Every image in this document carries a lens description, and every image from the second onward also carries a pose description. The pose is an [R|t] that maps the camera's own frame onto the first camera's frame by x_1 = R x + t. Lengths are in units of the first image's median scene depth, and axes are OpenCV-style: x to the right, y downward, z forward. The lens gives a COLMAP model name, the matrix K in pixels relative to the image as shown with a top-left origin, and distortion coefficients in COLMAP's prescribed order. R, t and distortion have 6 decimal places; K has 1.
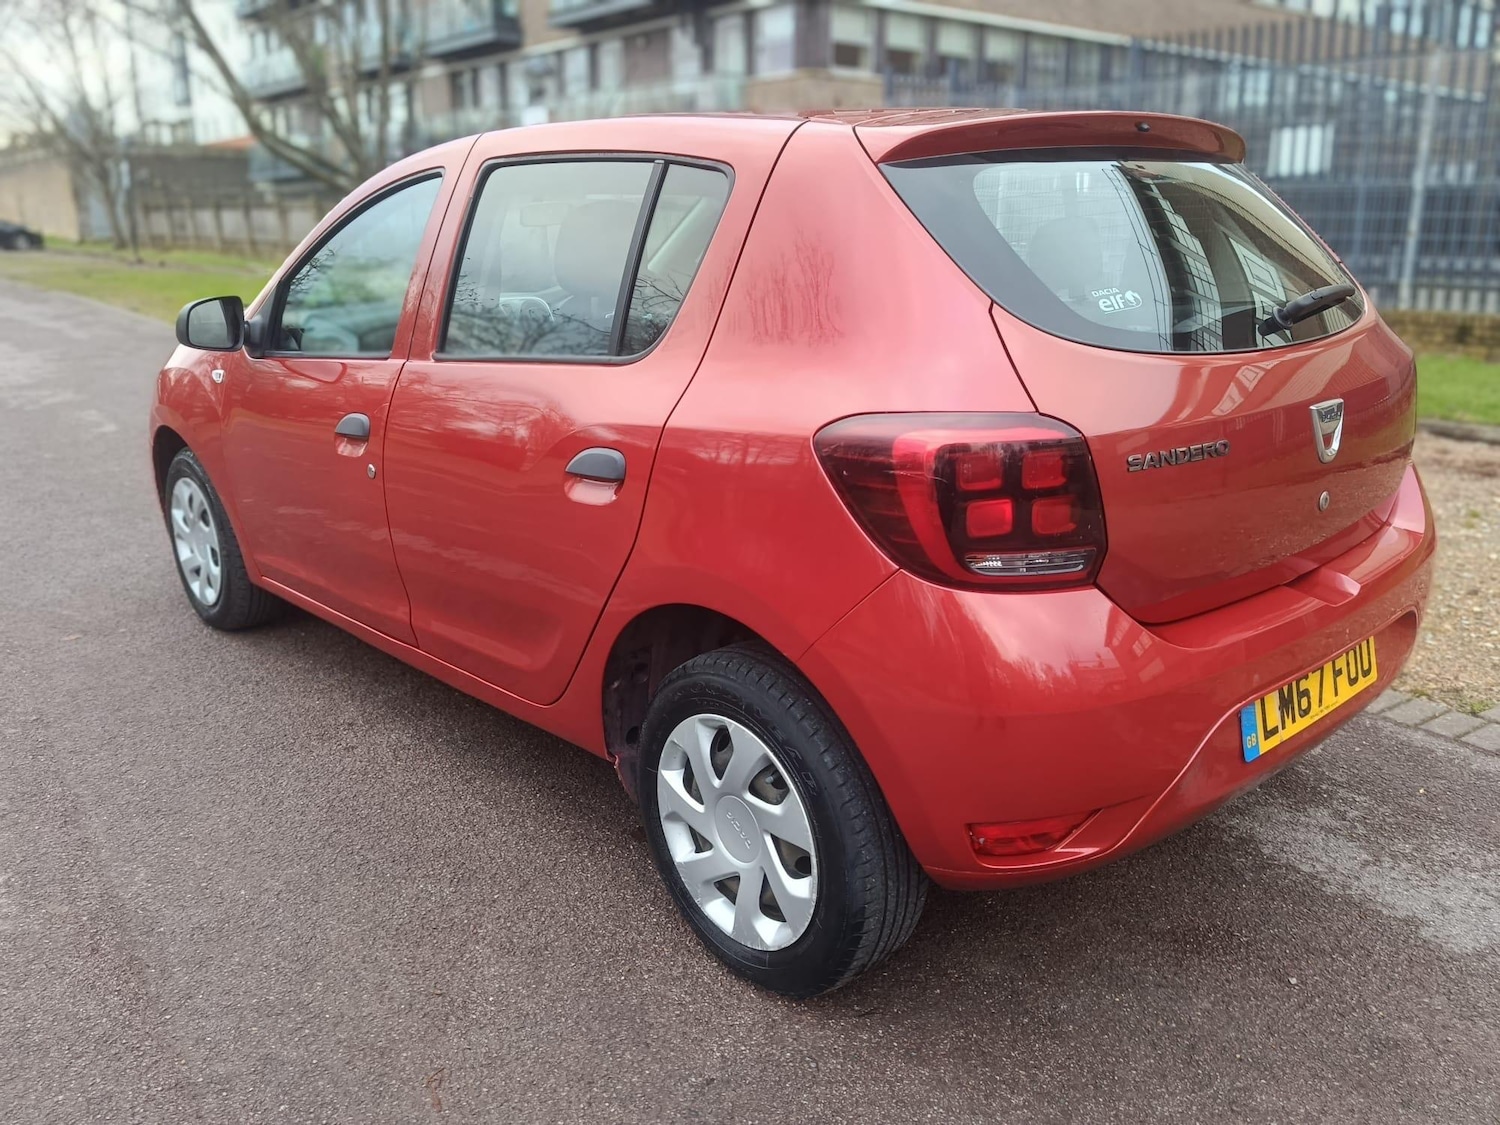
lens RADIAL K [[1231.2, 0, 754.5], [0, 1231.2, 542.1], [0, 0, 1]] dist [0.009542, -0.008135]
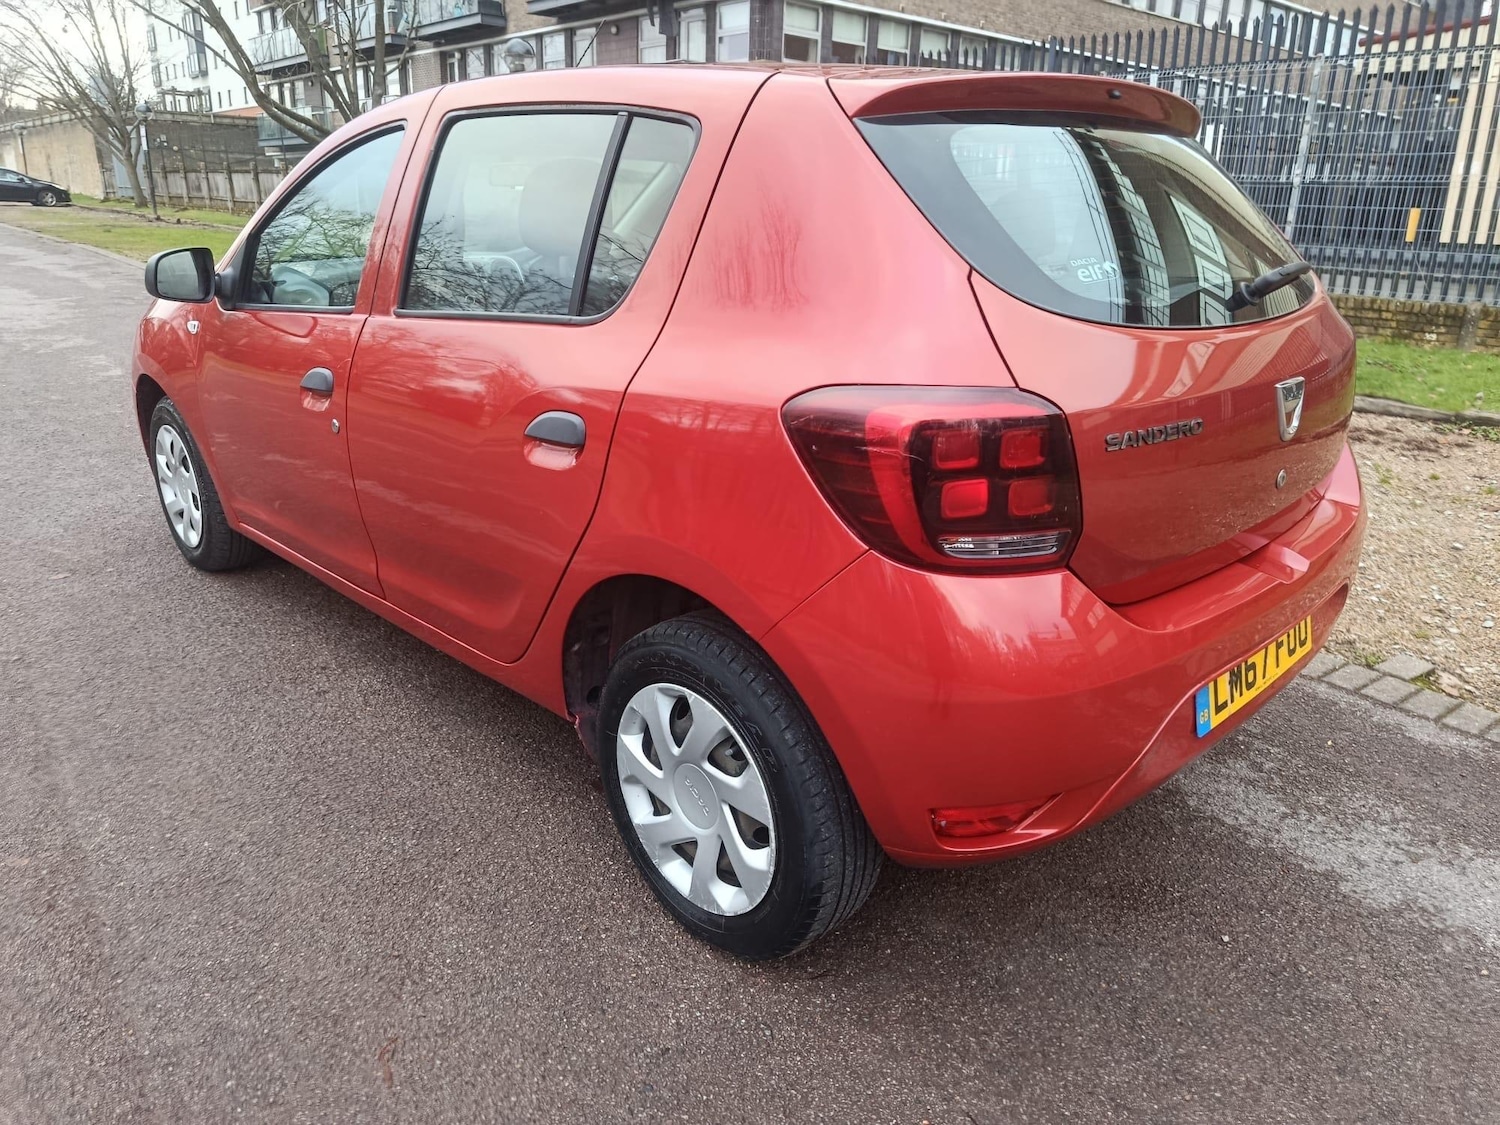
lens RADIAL K [[1058.0, 0, 750.0], [0, 1058.0, 562.5], [0, 0, 1]] dist [0.014764, -0.022147]
pose [[0.999106, 0.014009, 0.039896, -0.005730], [-0.017017, 0.996956, 0.076082, -0.021771], [-0.038709, -0.076692, 0.996303, 0.135028]]
